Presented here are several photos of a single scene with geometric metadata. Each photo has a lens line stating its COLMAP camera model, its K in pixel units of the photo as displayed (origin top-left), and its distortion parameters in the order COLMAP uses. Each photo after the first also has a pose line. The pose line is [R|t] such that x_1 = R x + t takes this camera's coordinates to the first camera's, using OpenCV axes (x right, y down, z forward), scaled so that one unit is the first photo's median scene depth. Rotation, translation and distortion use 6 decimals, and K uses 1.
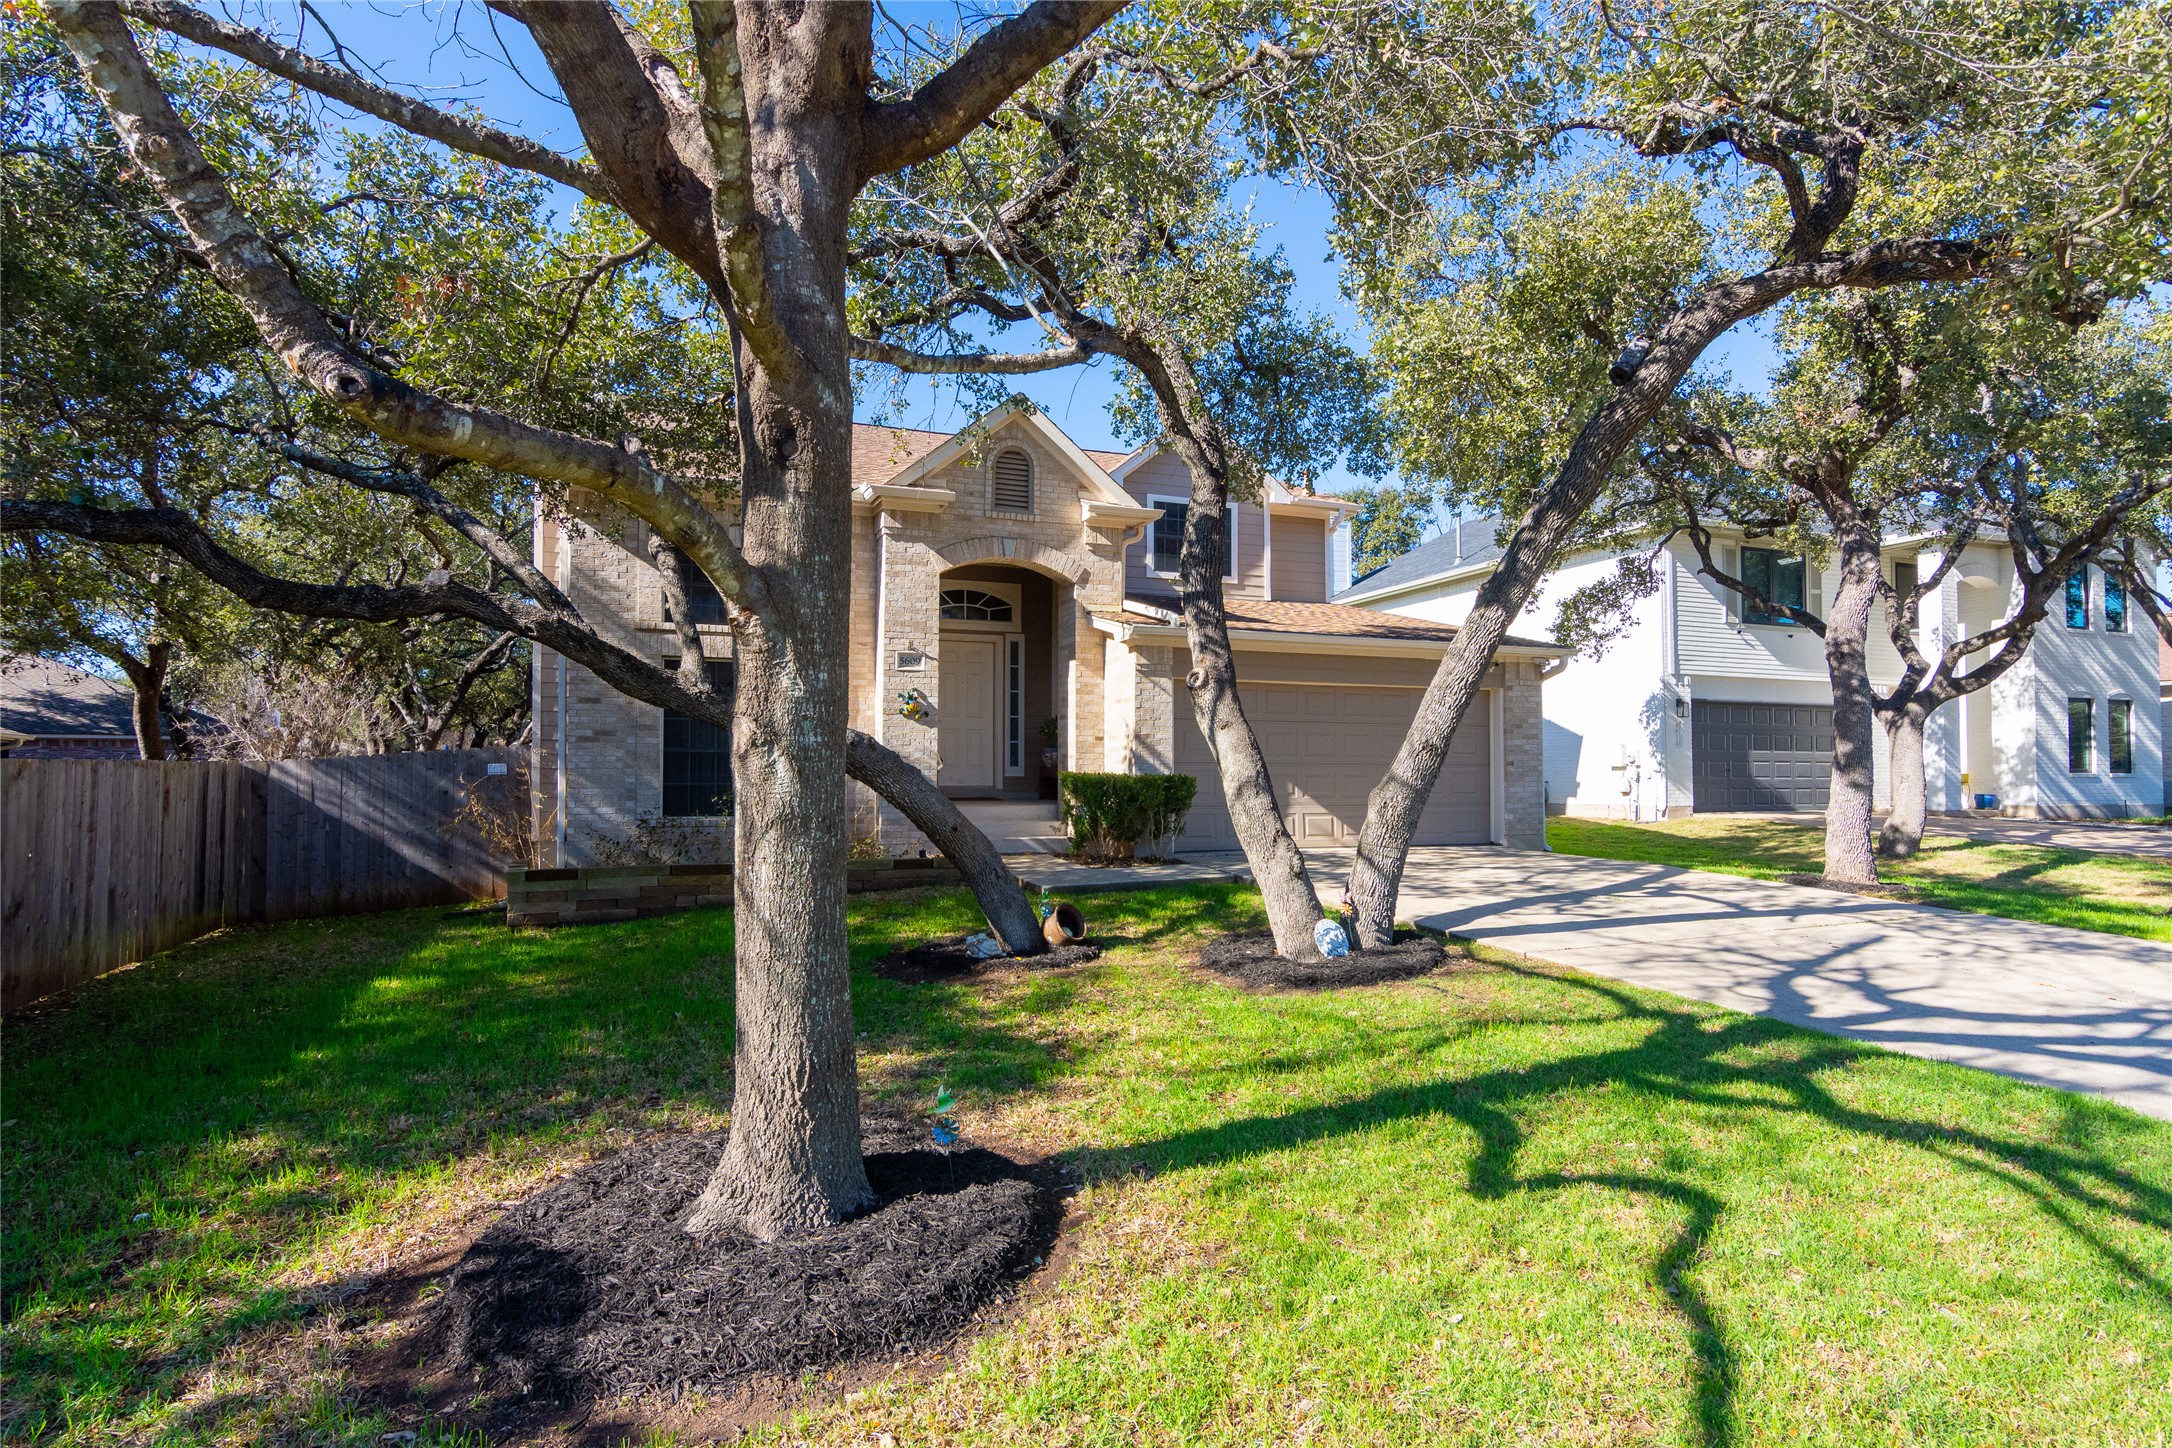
lens RADIAL K [[1187.3, 0, 1086.0], [0, 1187.3, 724.0], [0, 0, 1]] dist [0.000091, -0.000013]
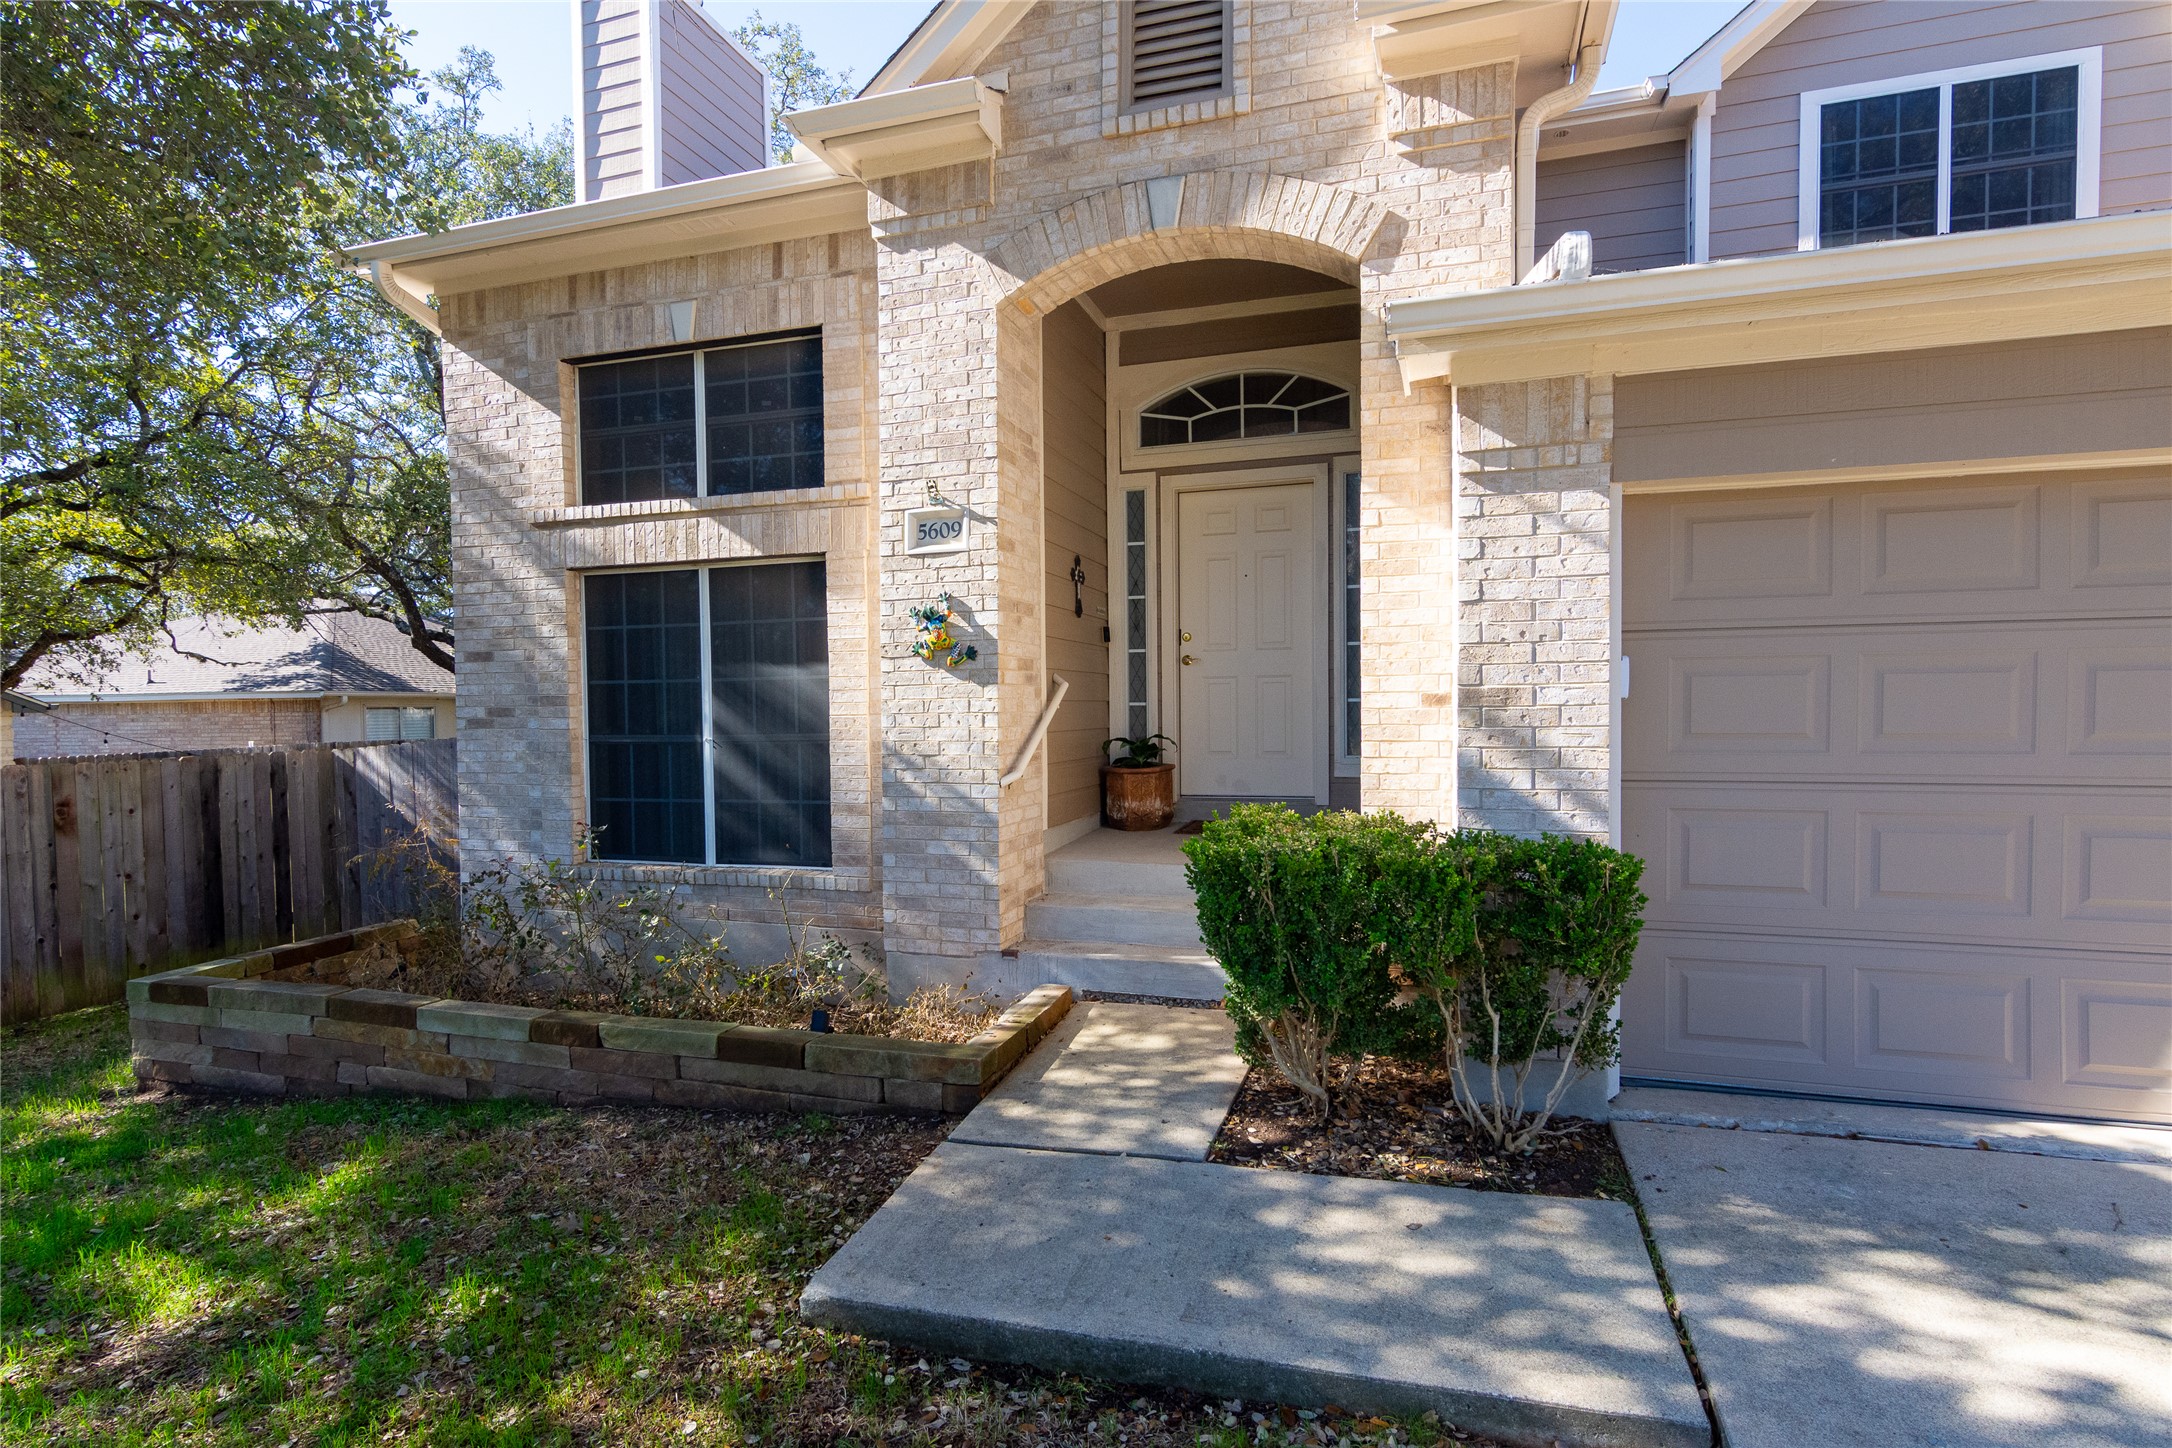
lens RADIAL K [[1098.3, 0, 1086.0], [0, 1098.3, 724.0], [0, 0, 1]] dist [0.001455, -0.000208]
pose [[0.770567, -0.001889, -0.637356, 0.143130], [0.042685, 0.997903, 0.048648, -0.000624], [0.635928, -0.064692, 0.769032, 0.722685]]
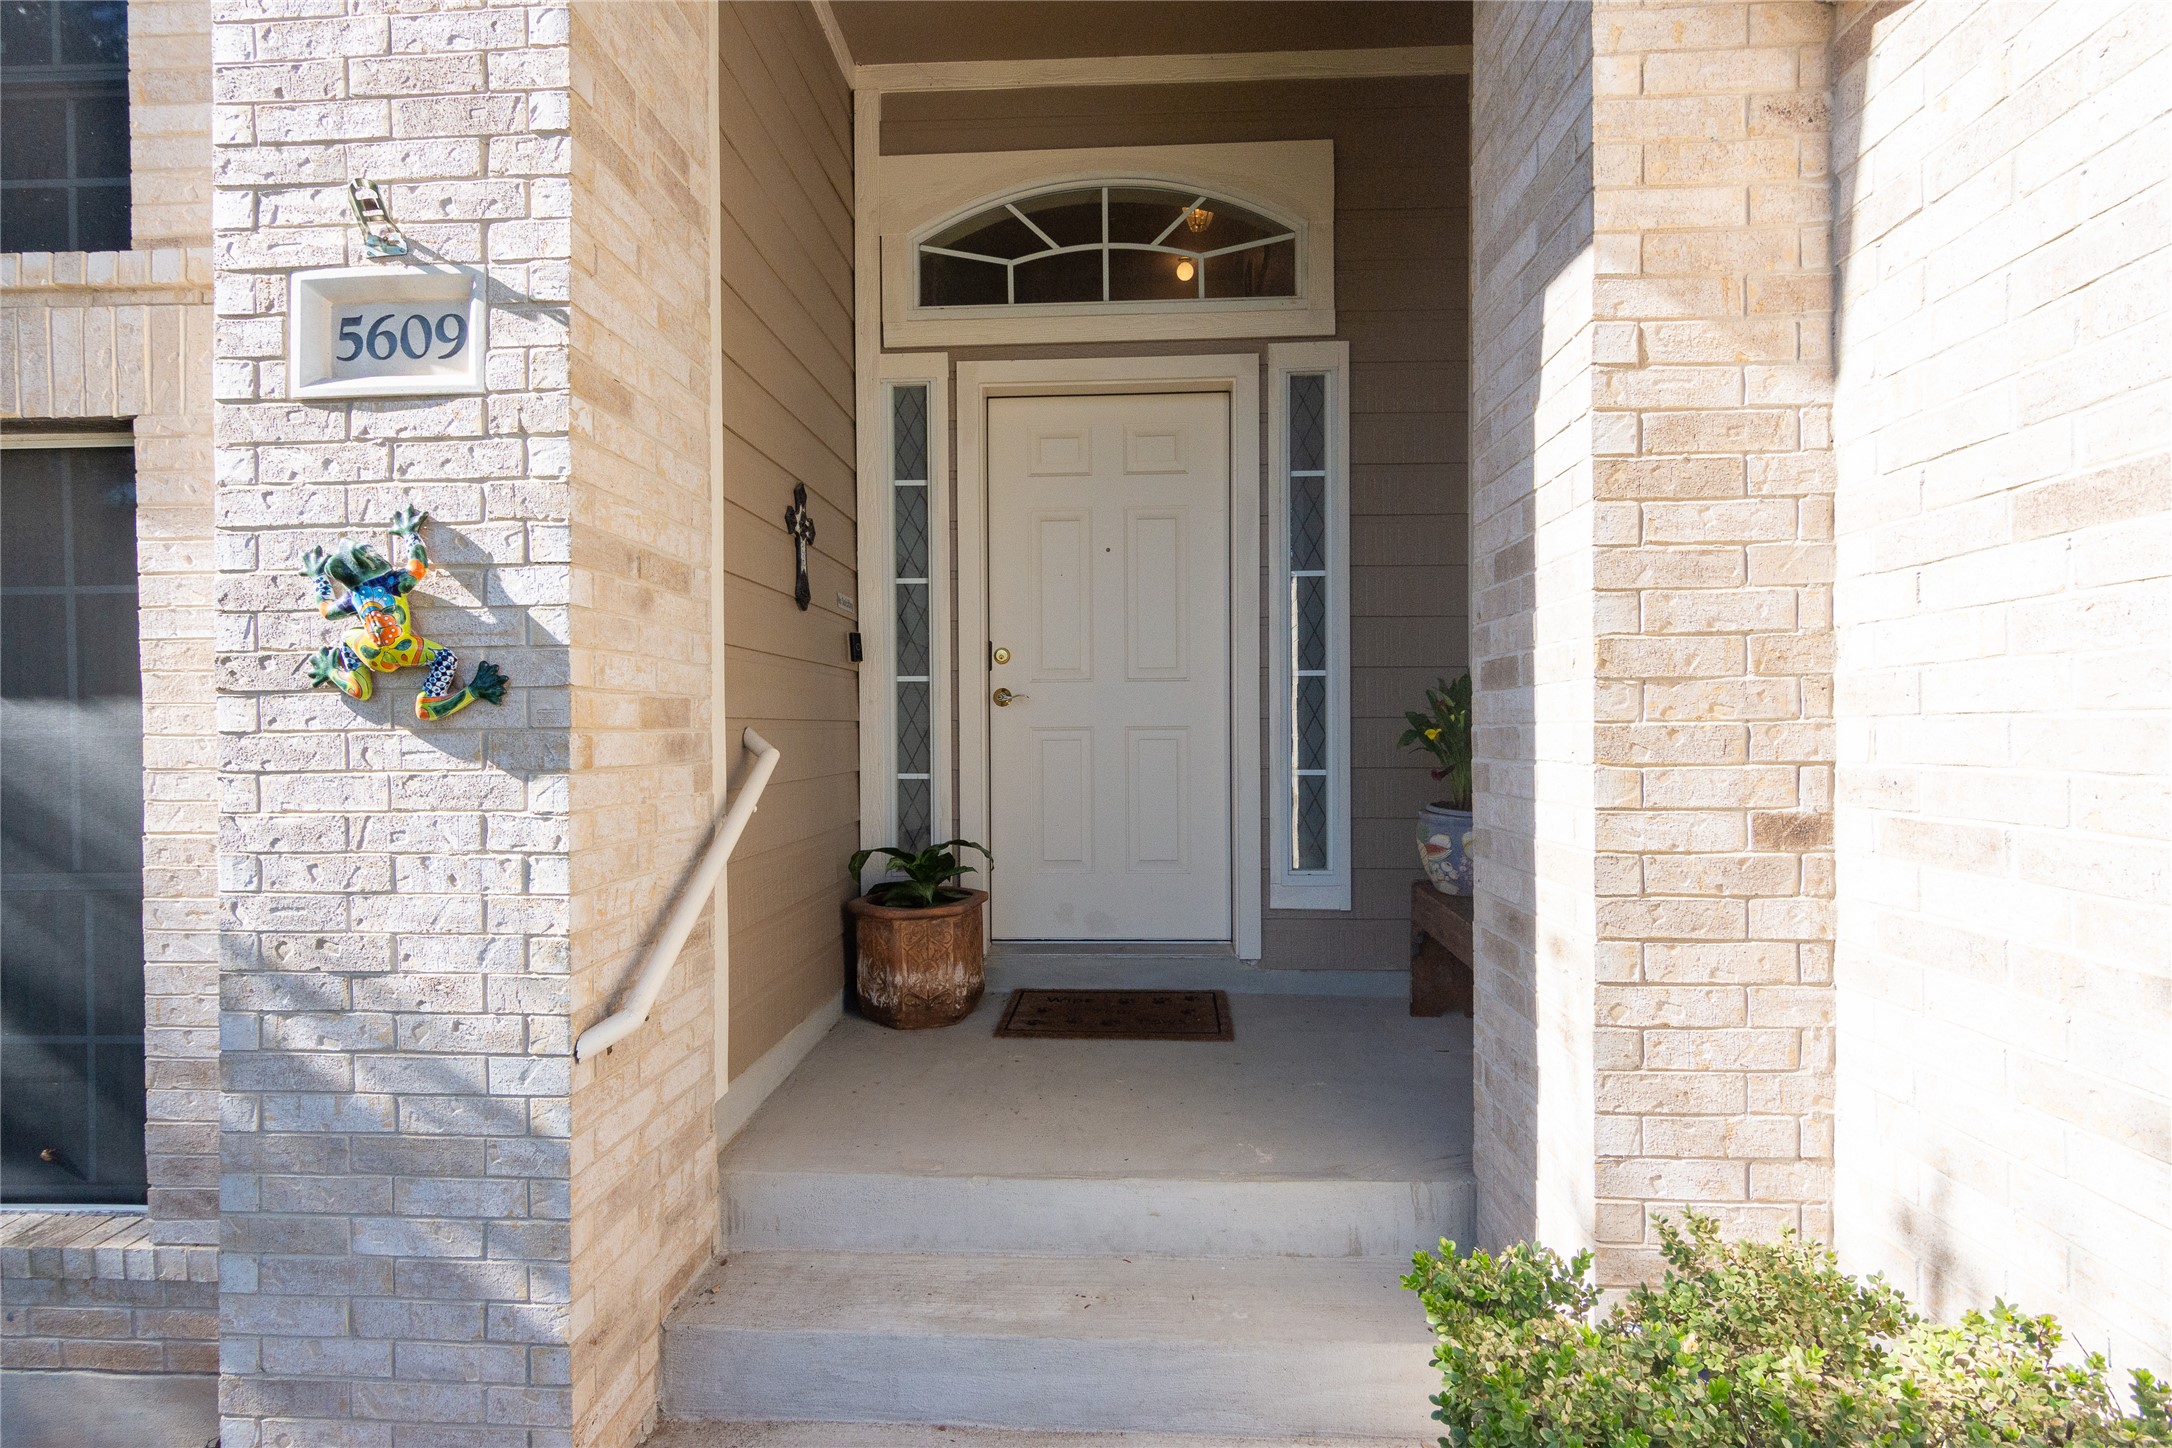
lens RADIAL K [[1047.2, 0, 1087.6], [0, 1047.2, 738.9], [0, 0, 1]] dist [-0.002520, 0.005012]
pose [[0.910783, -0.003405, -0.412871, -0.013295], [0.027825, 0.998199, 0.053147, -0.006431], [0.411947, -0.059894, 0.909237, 0.907933]]
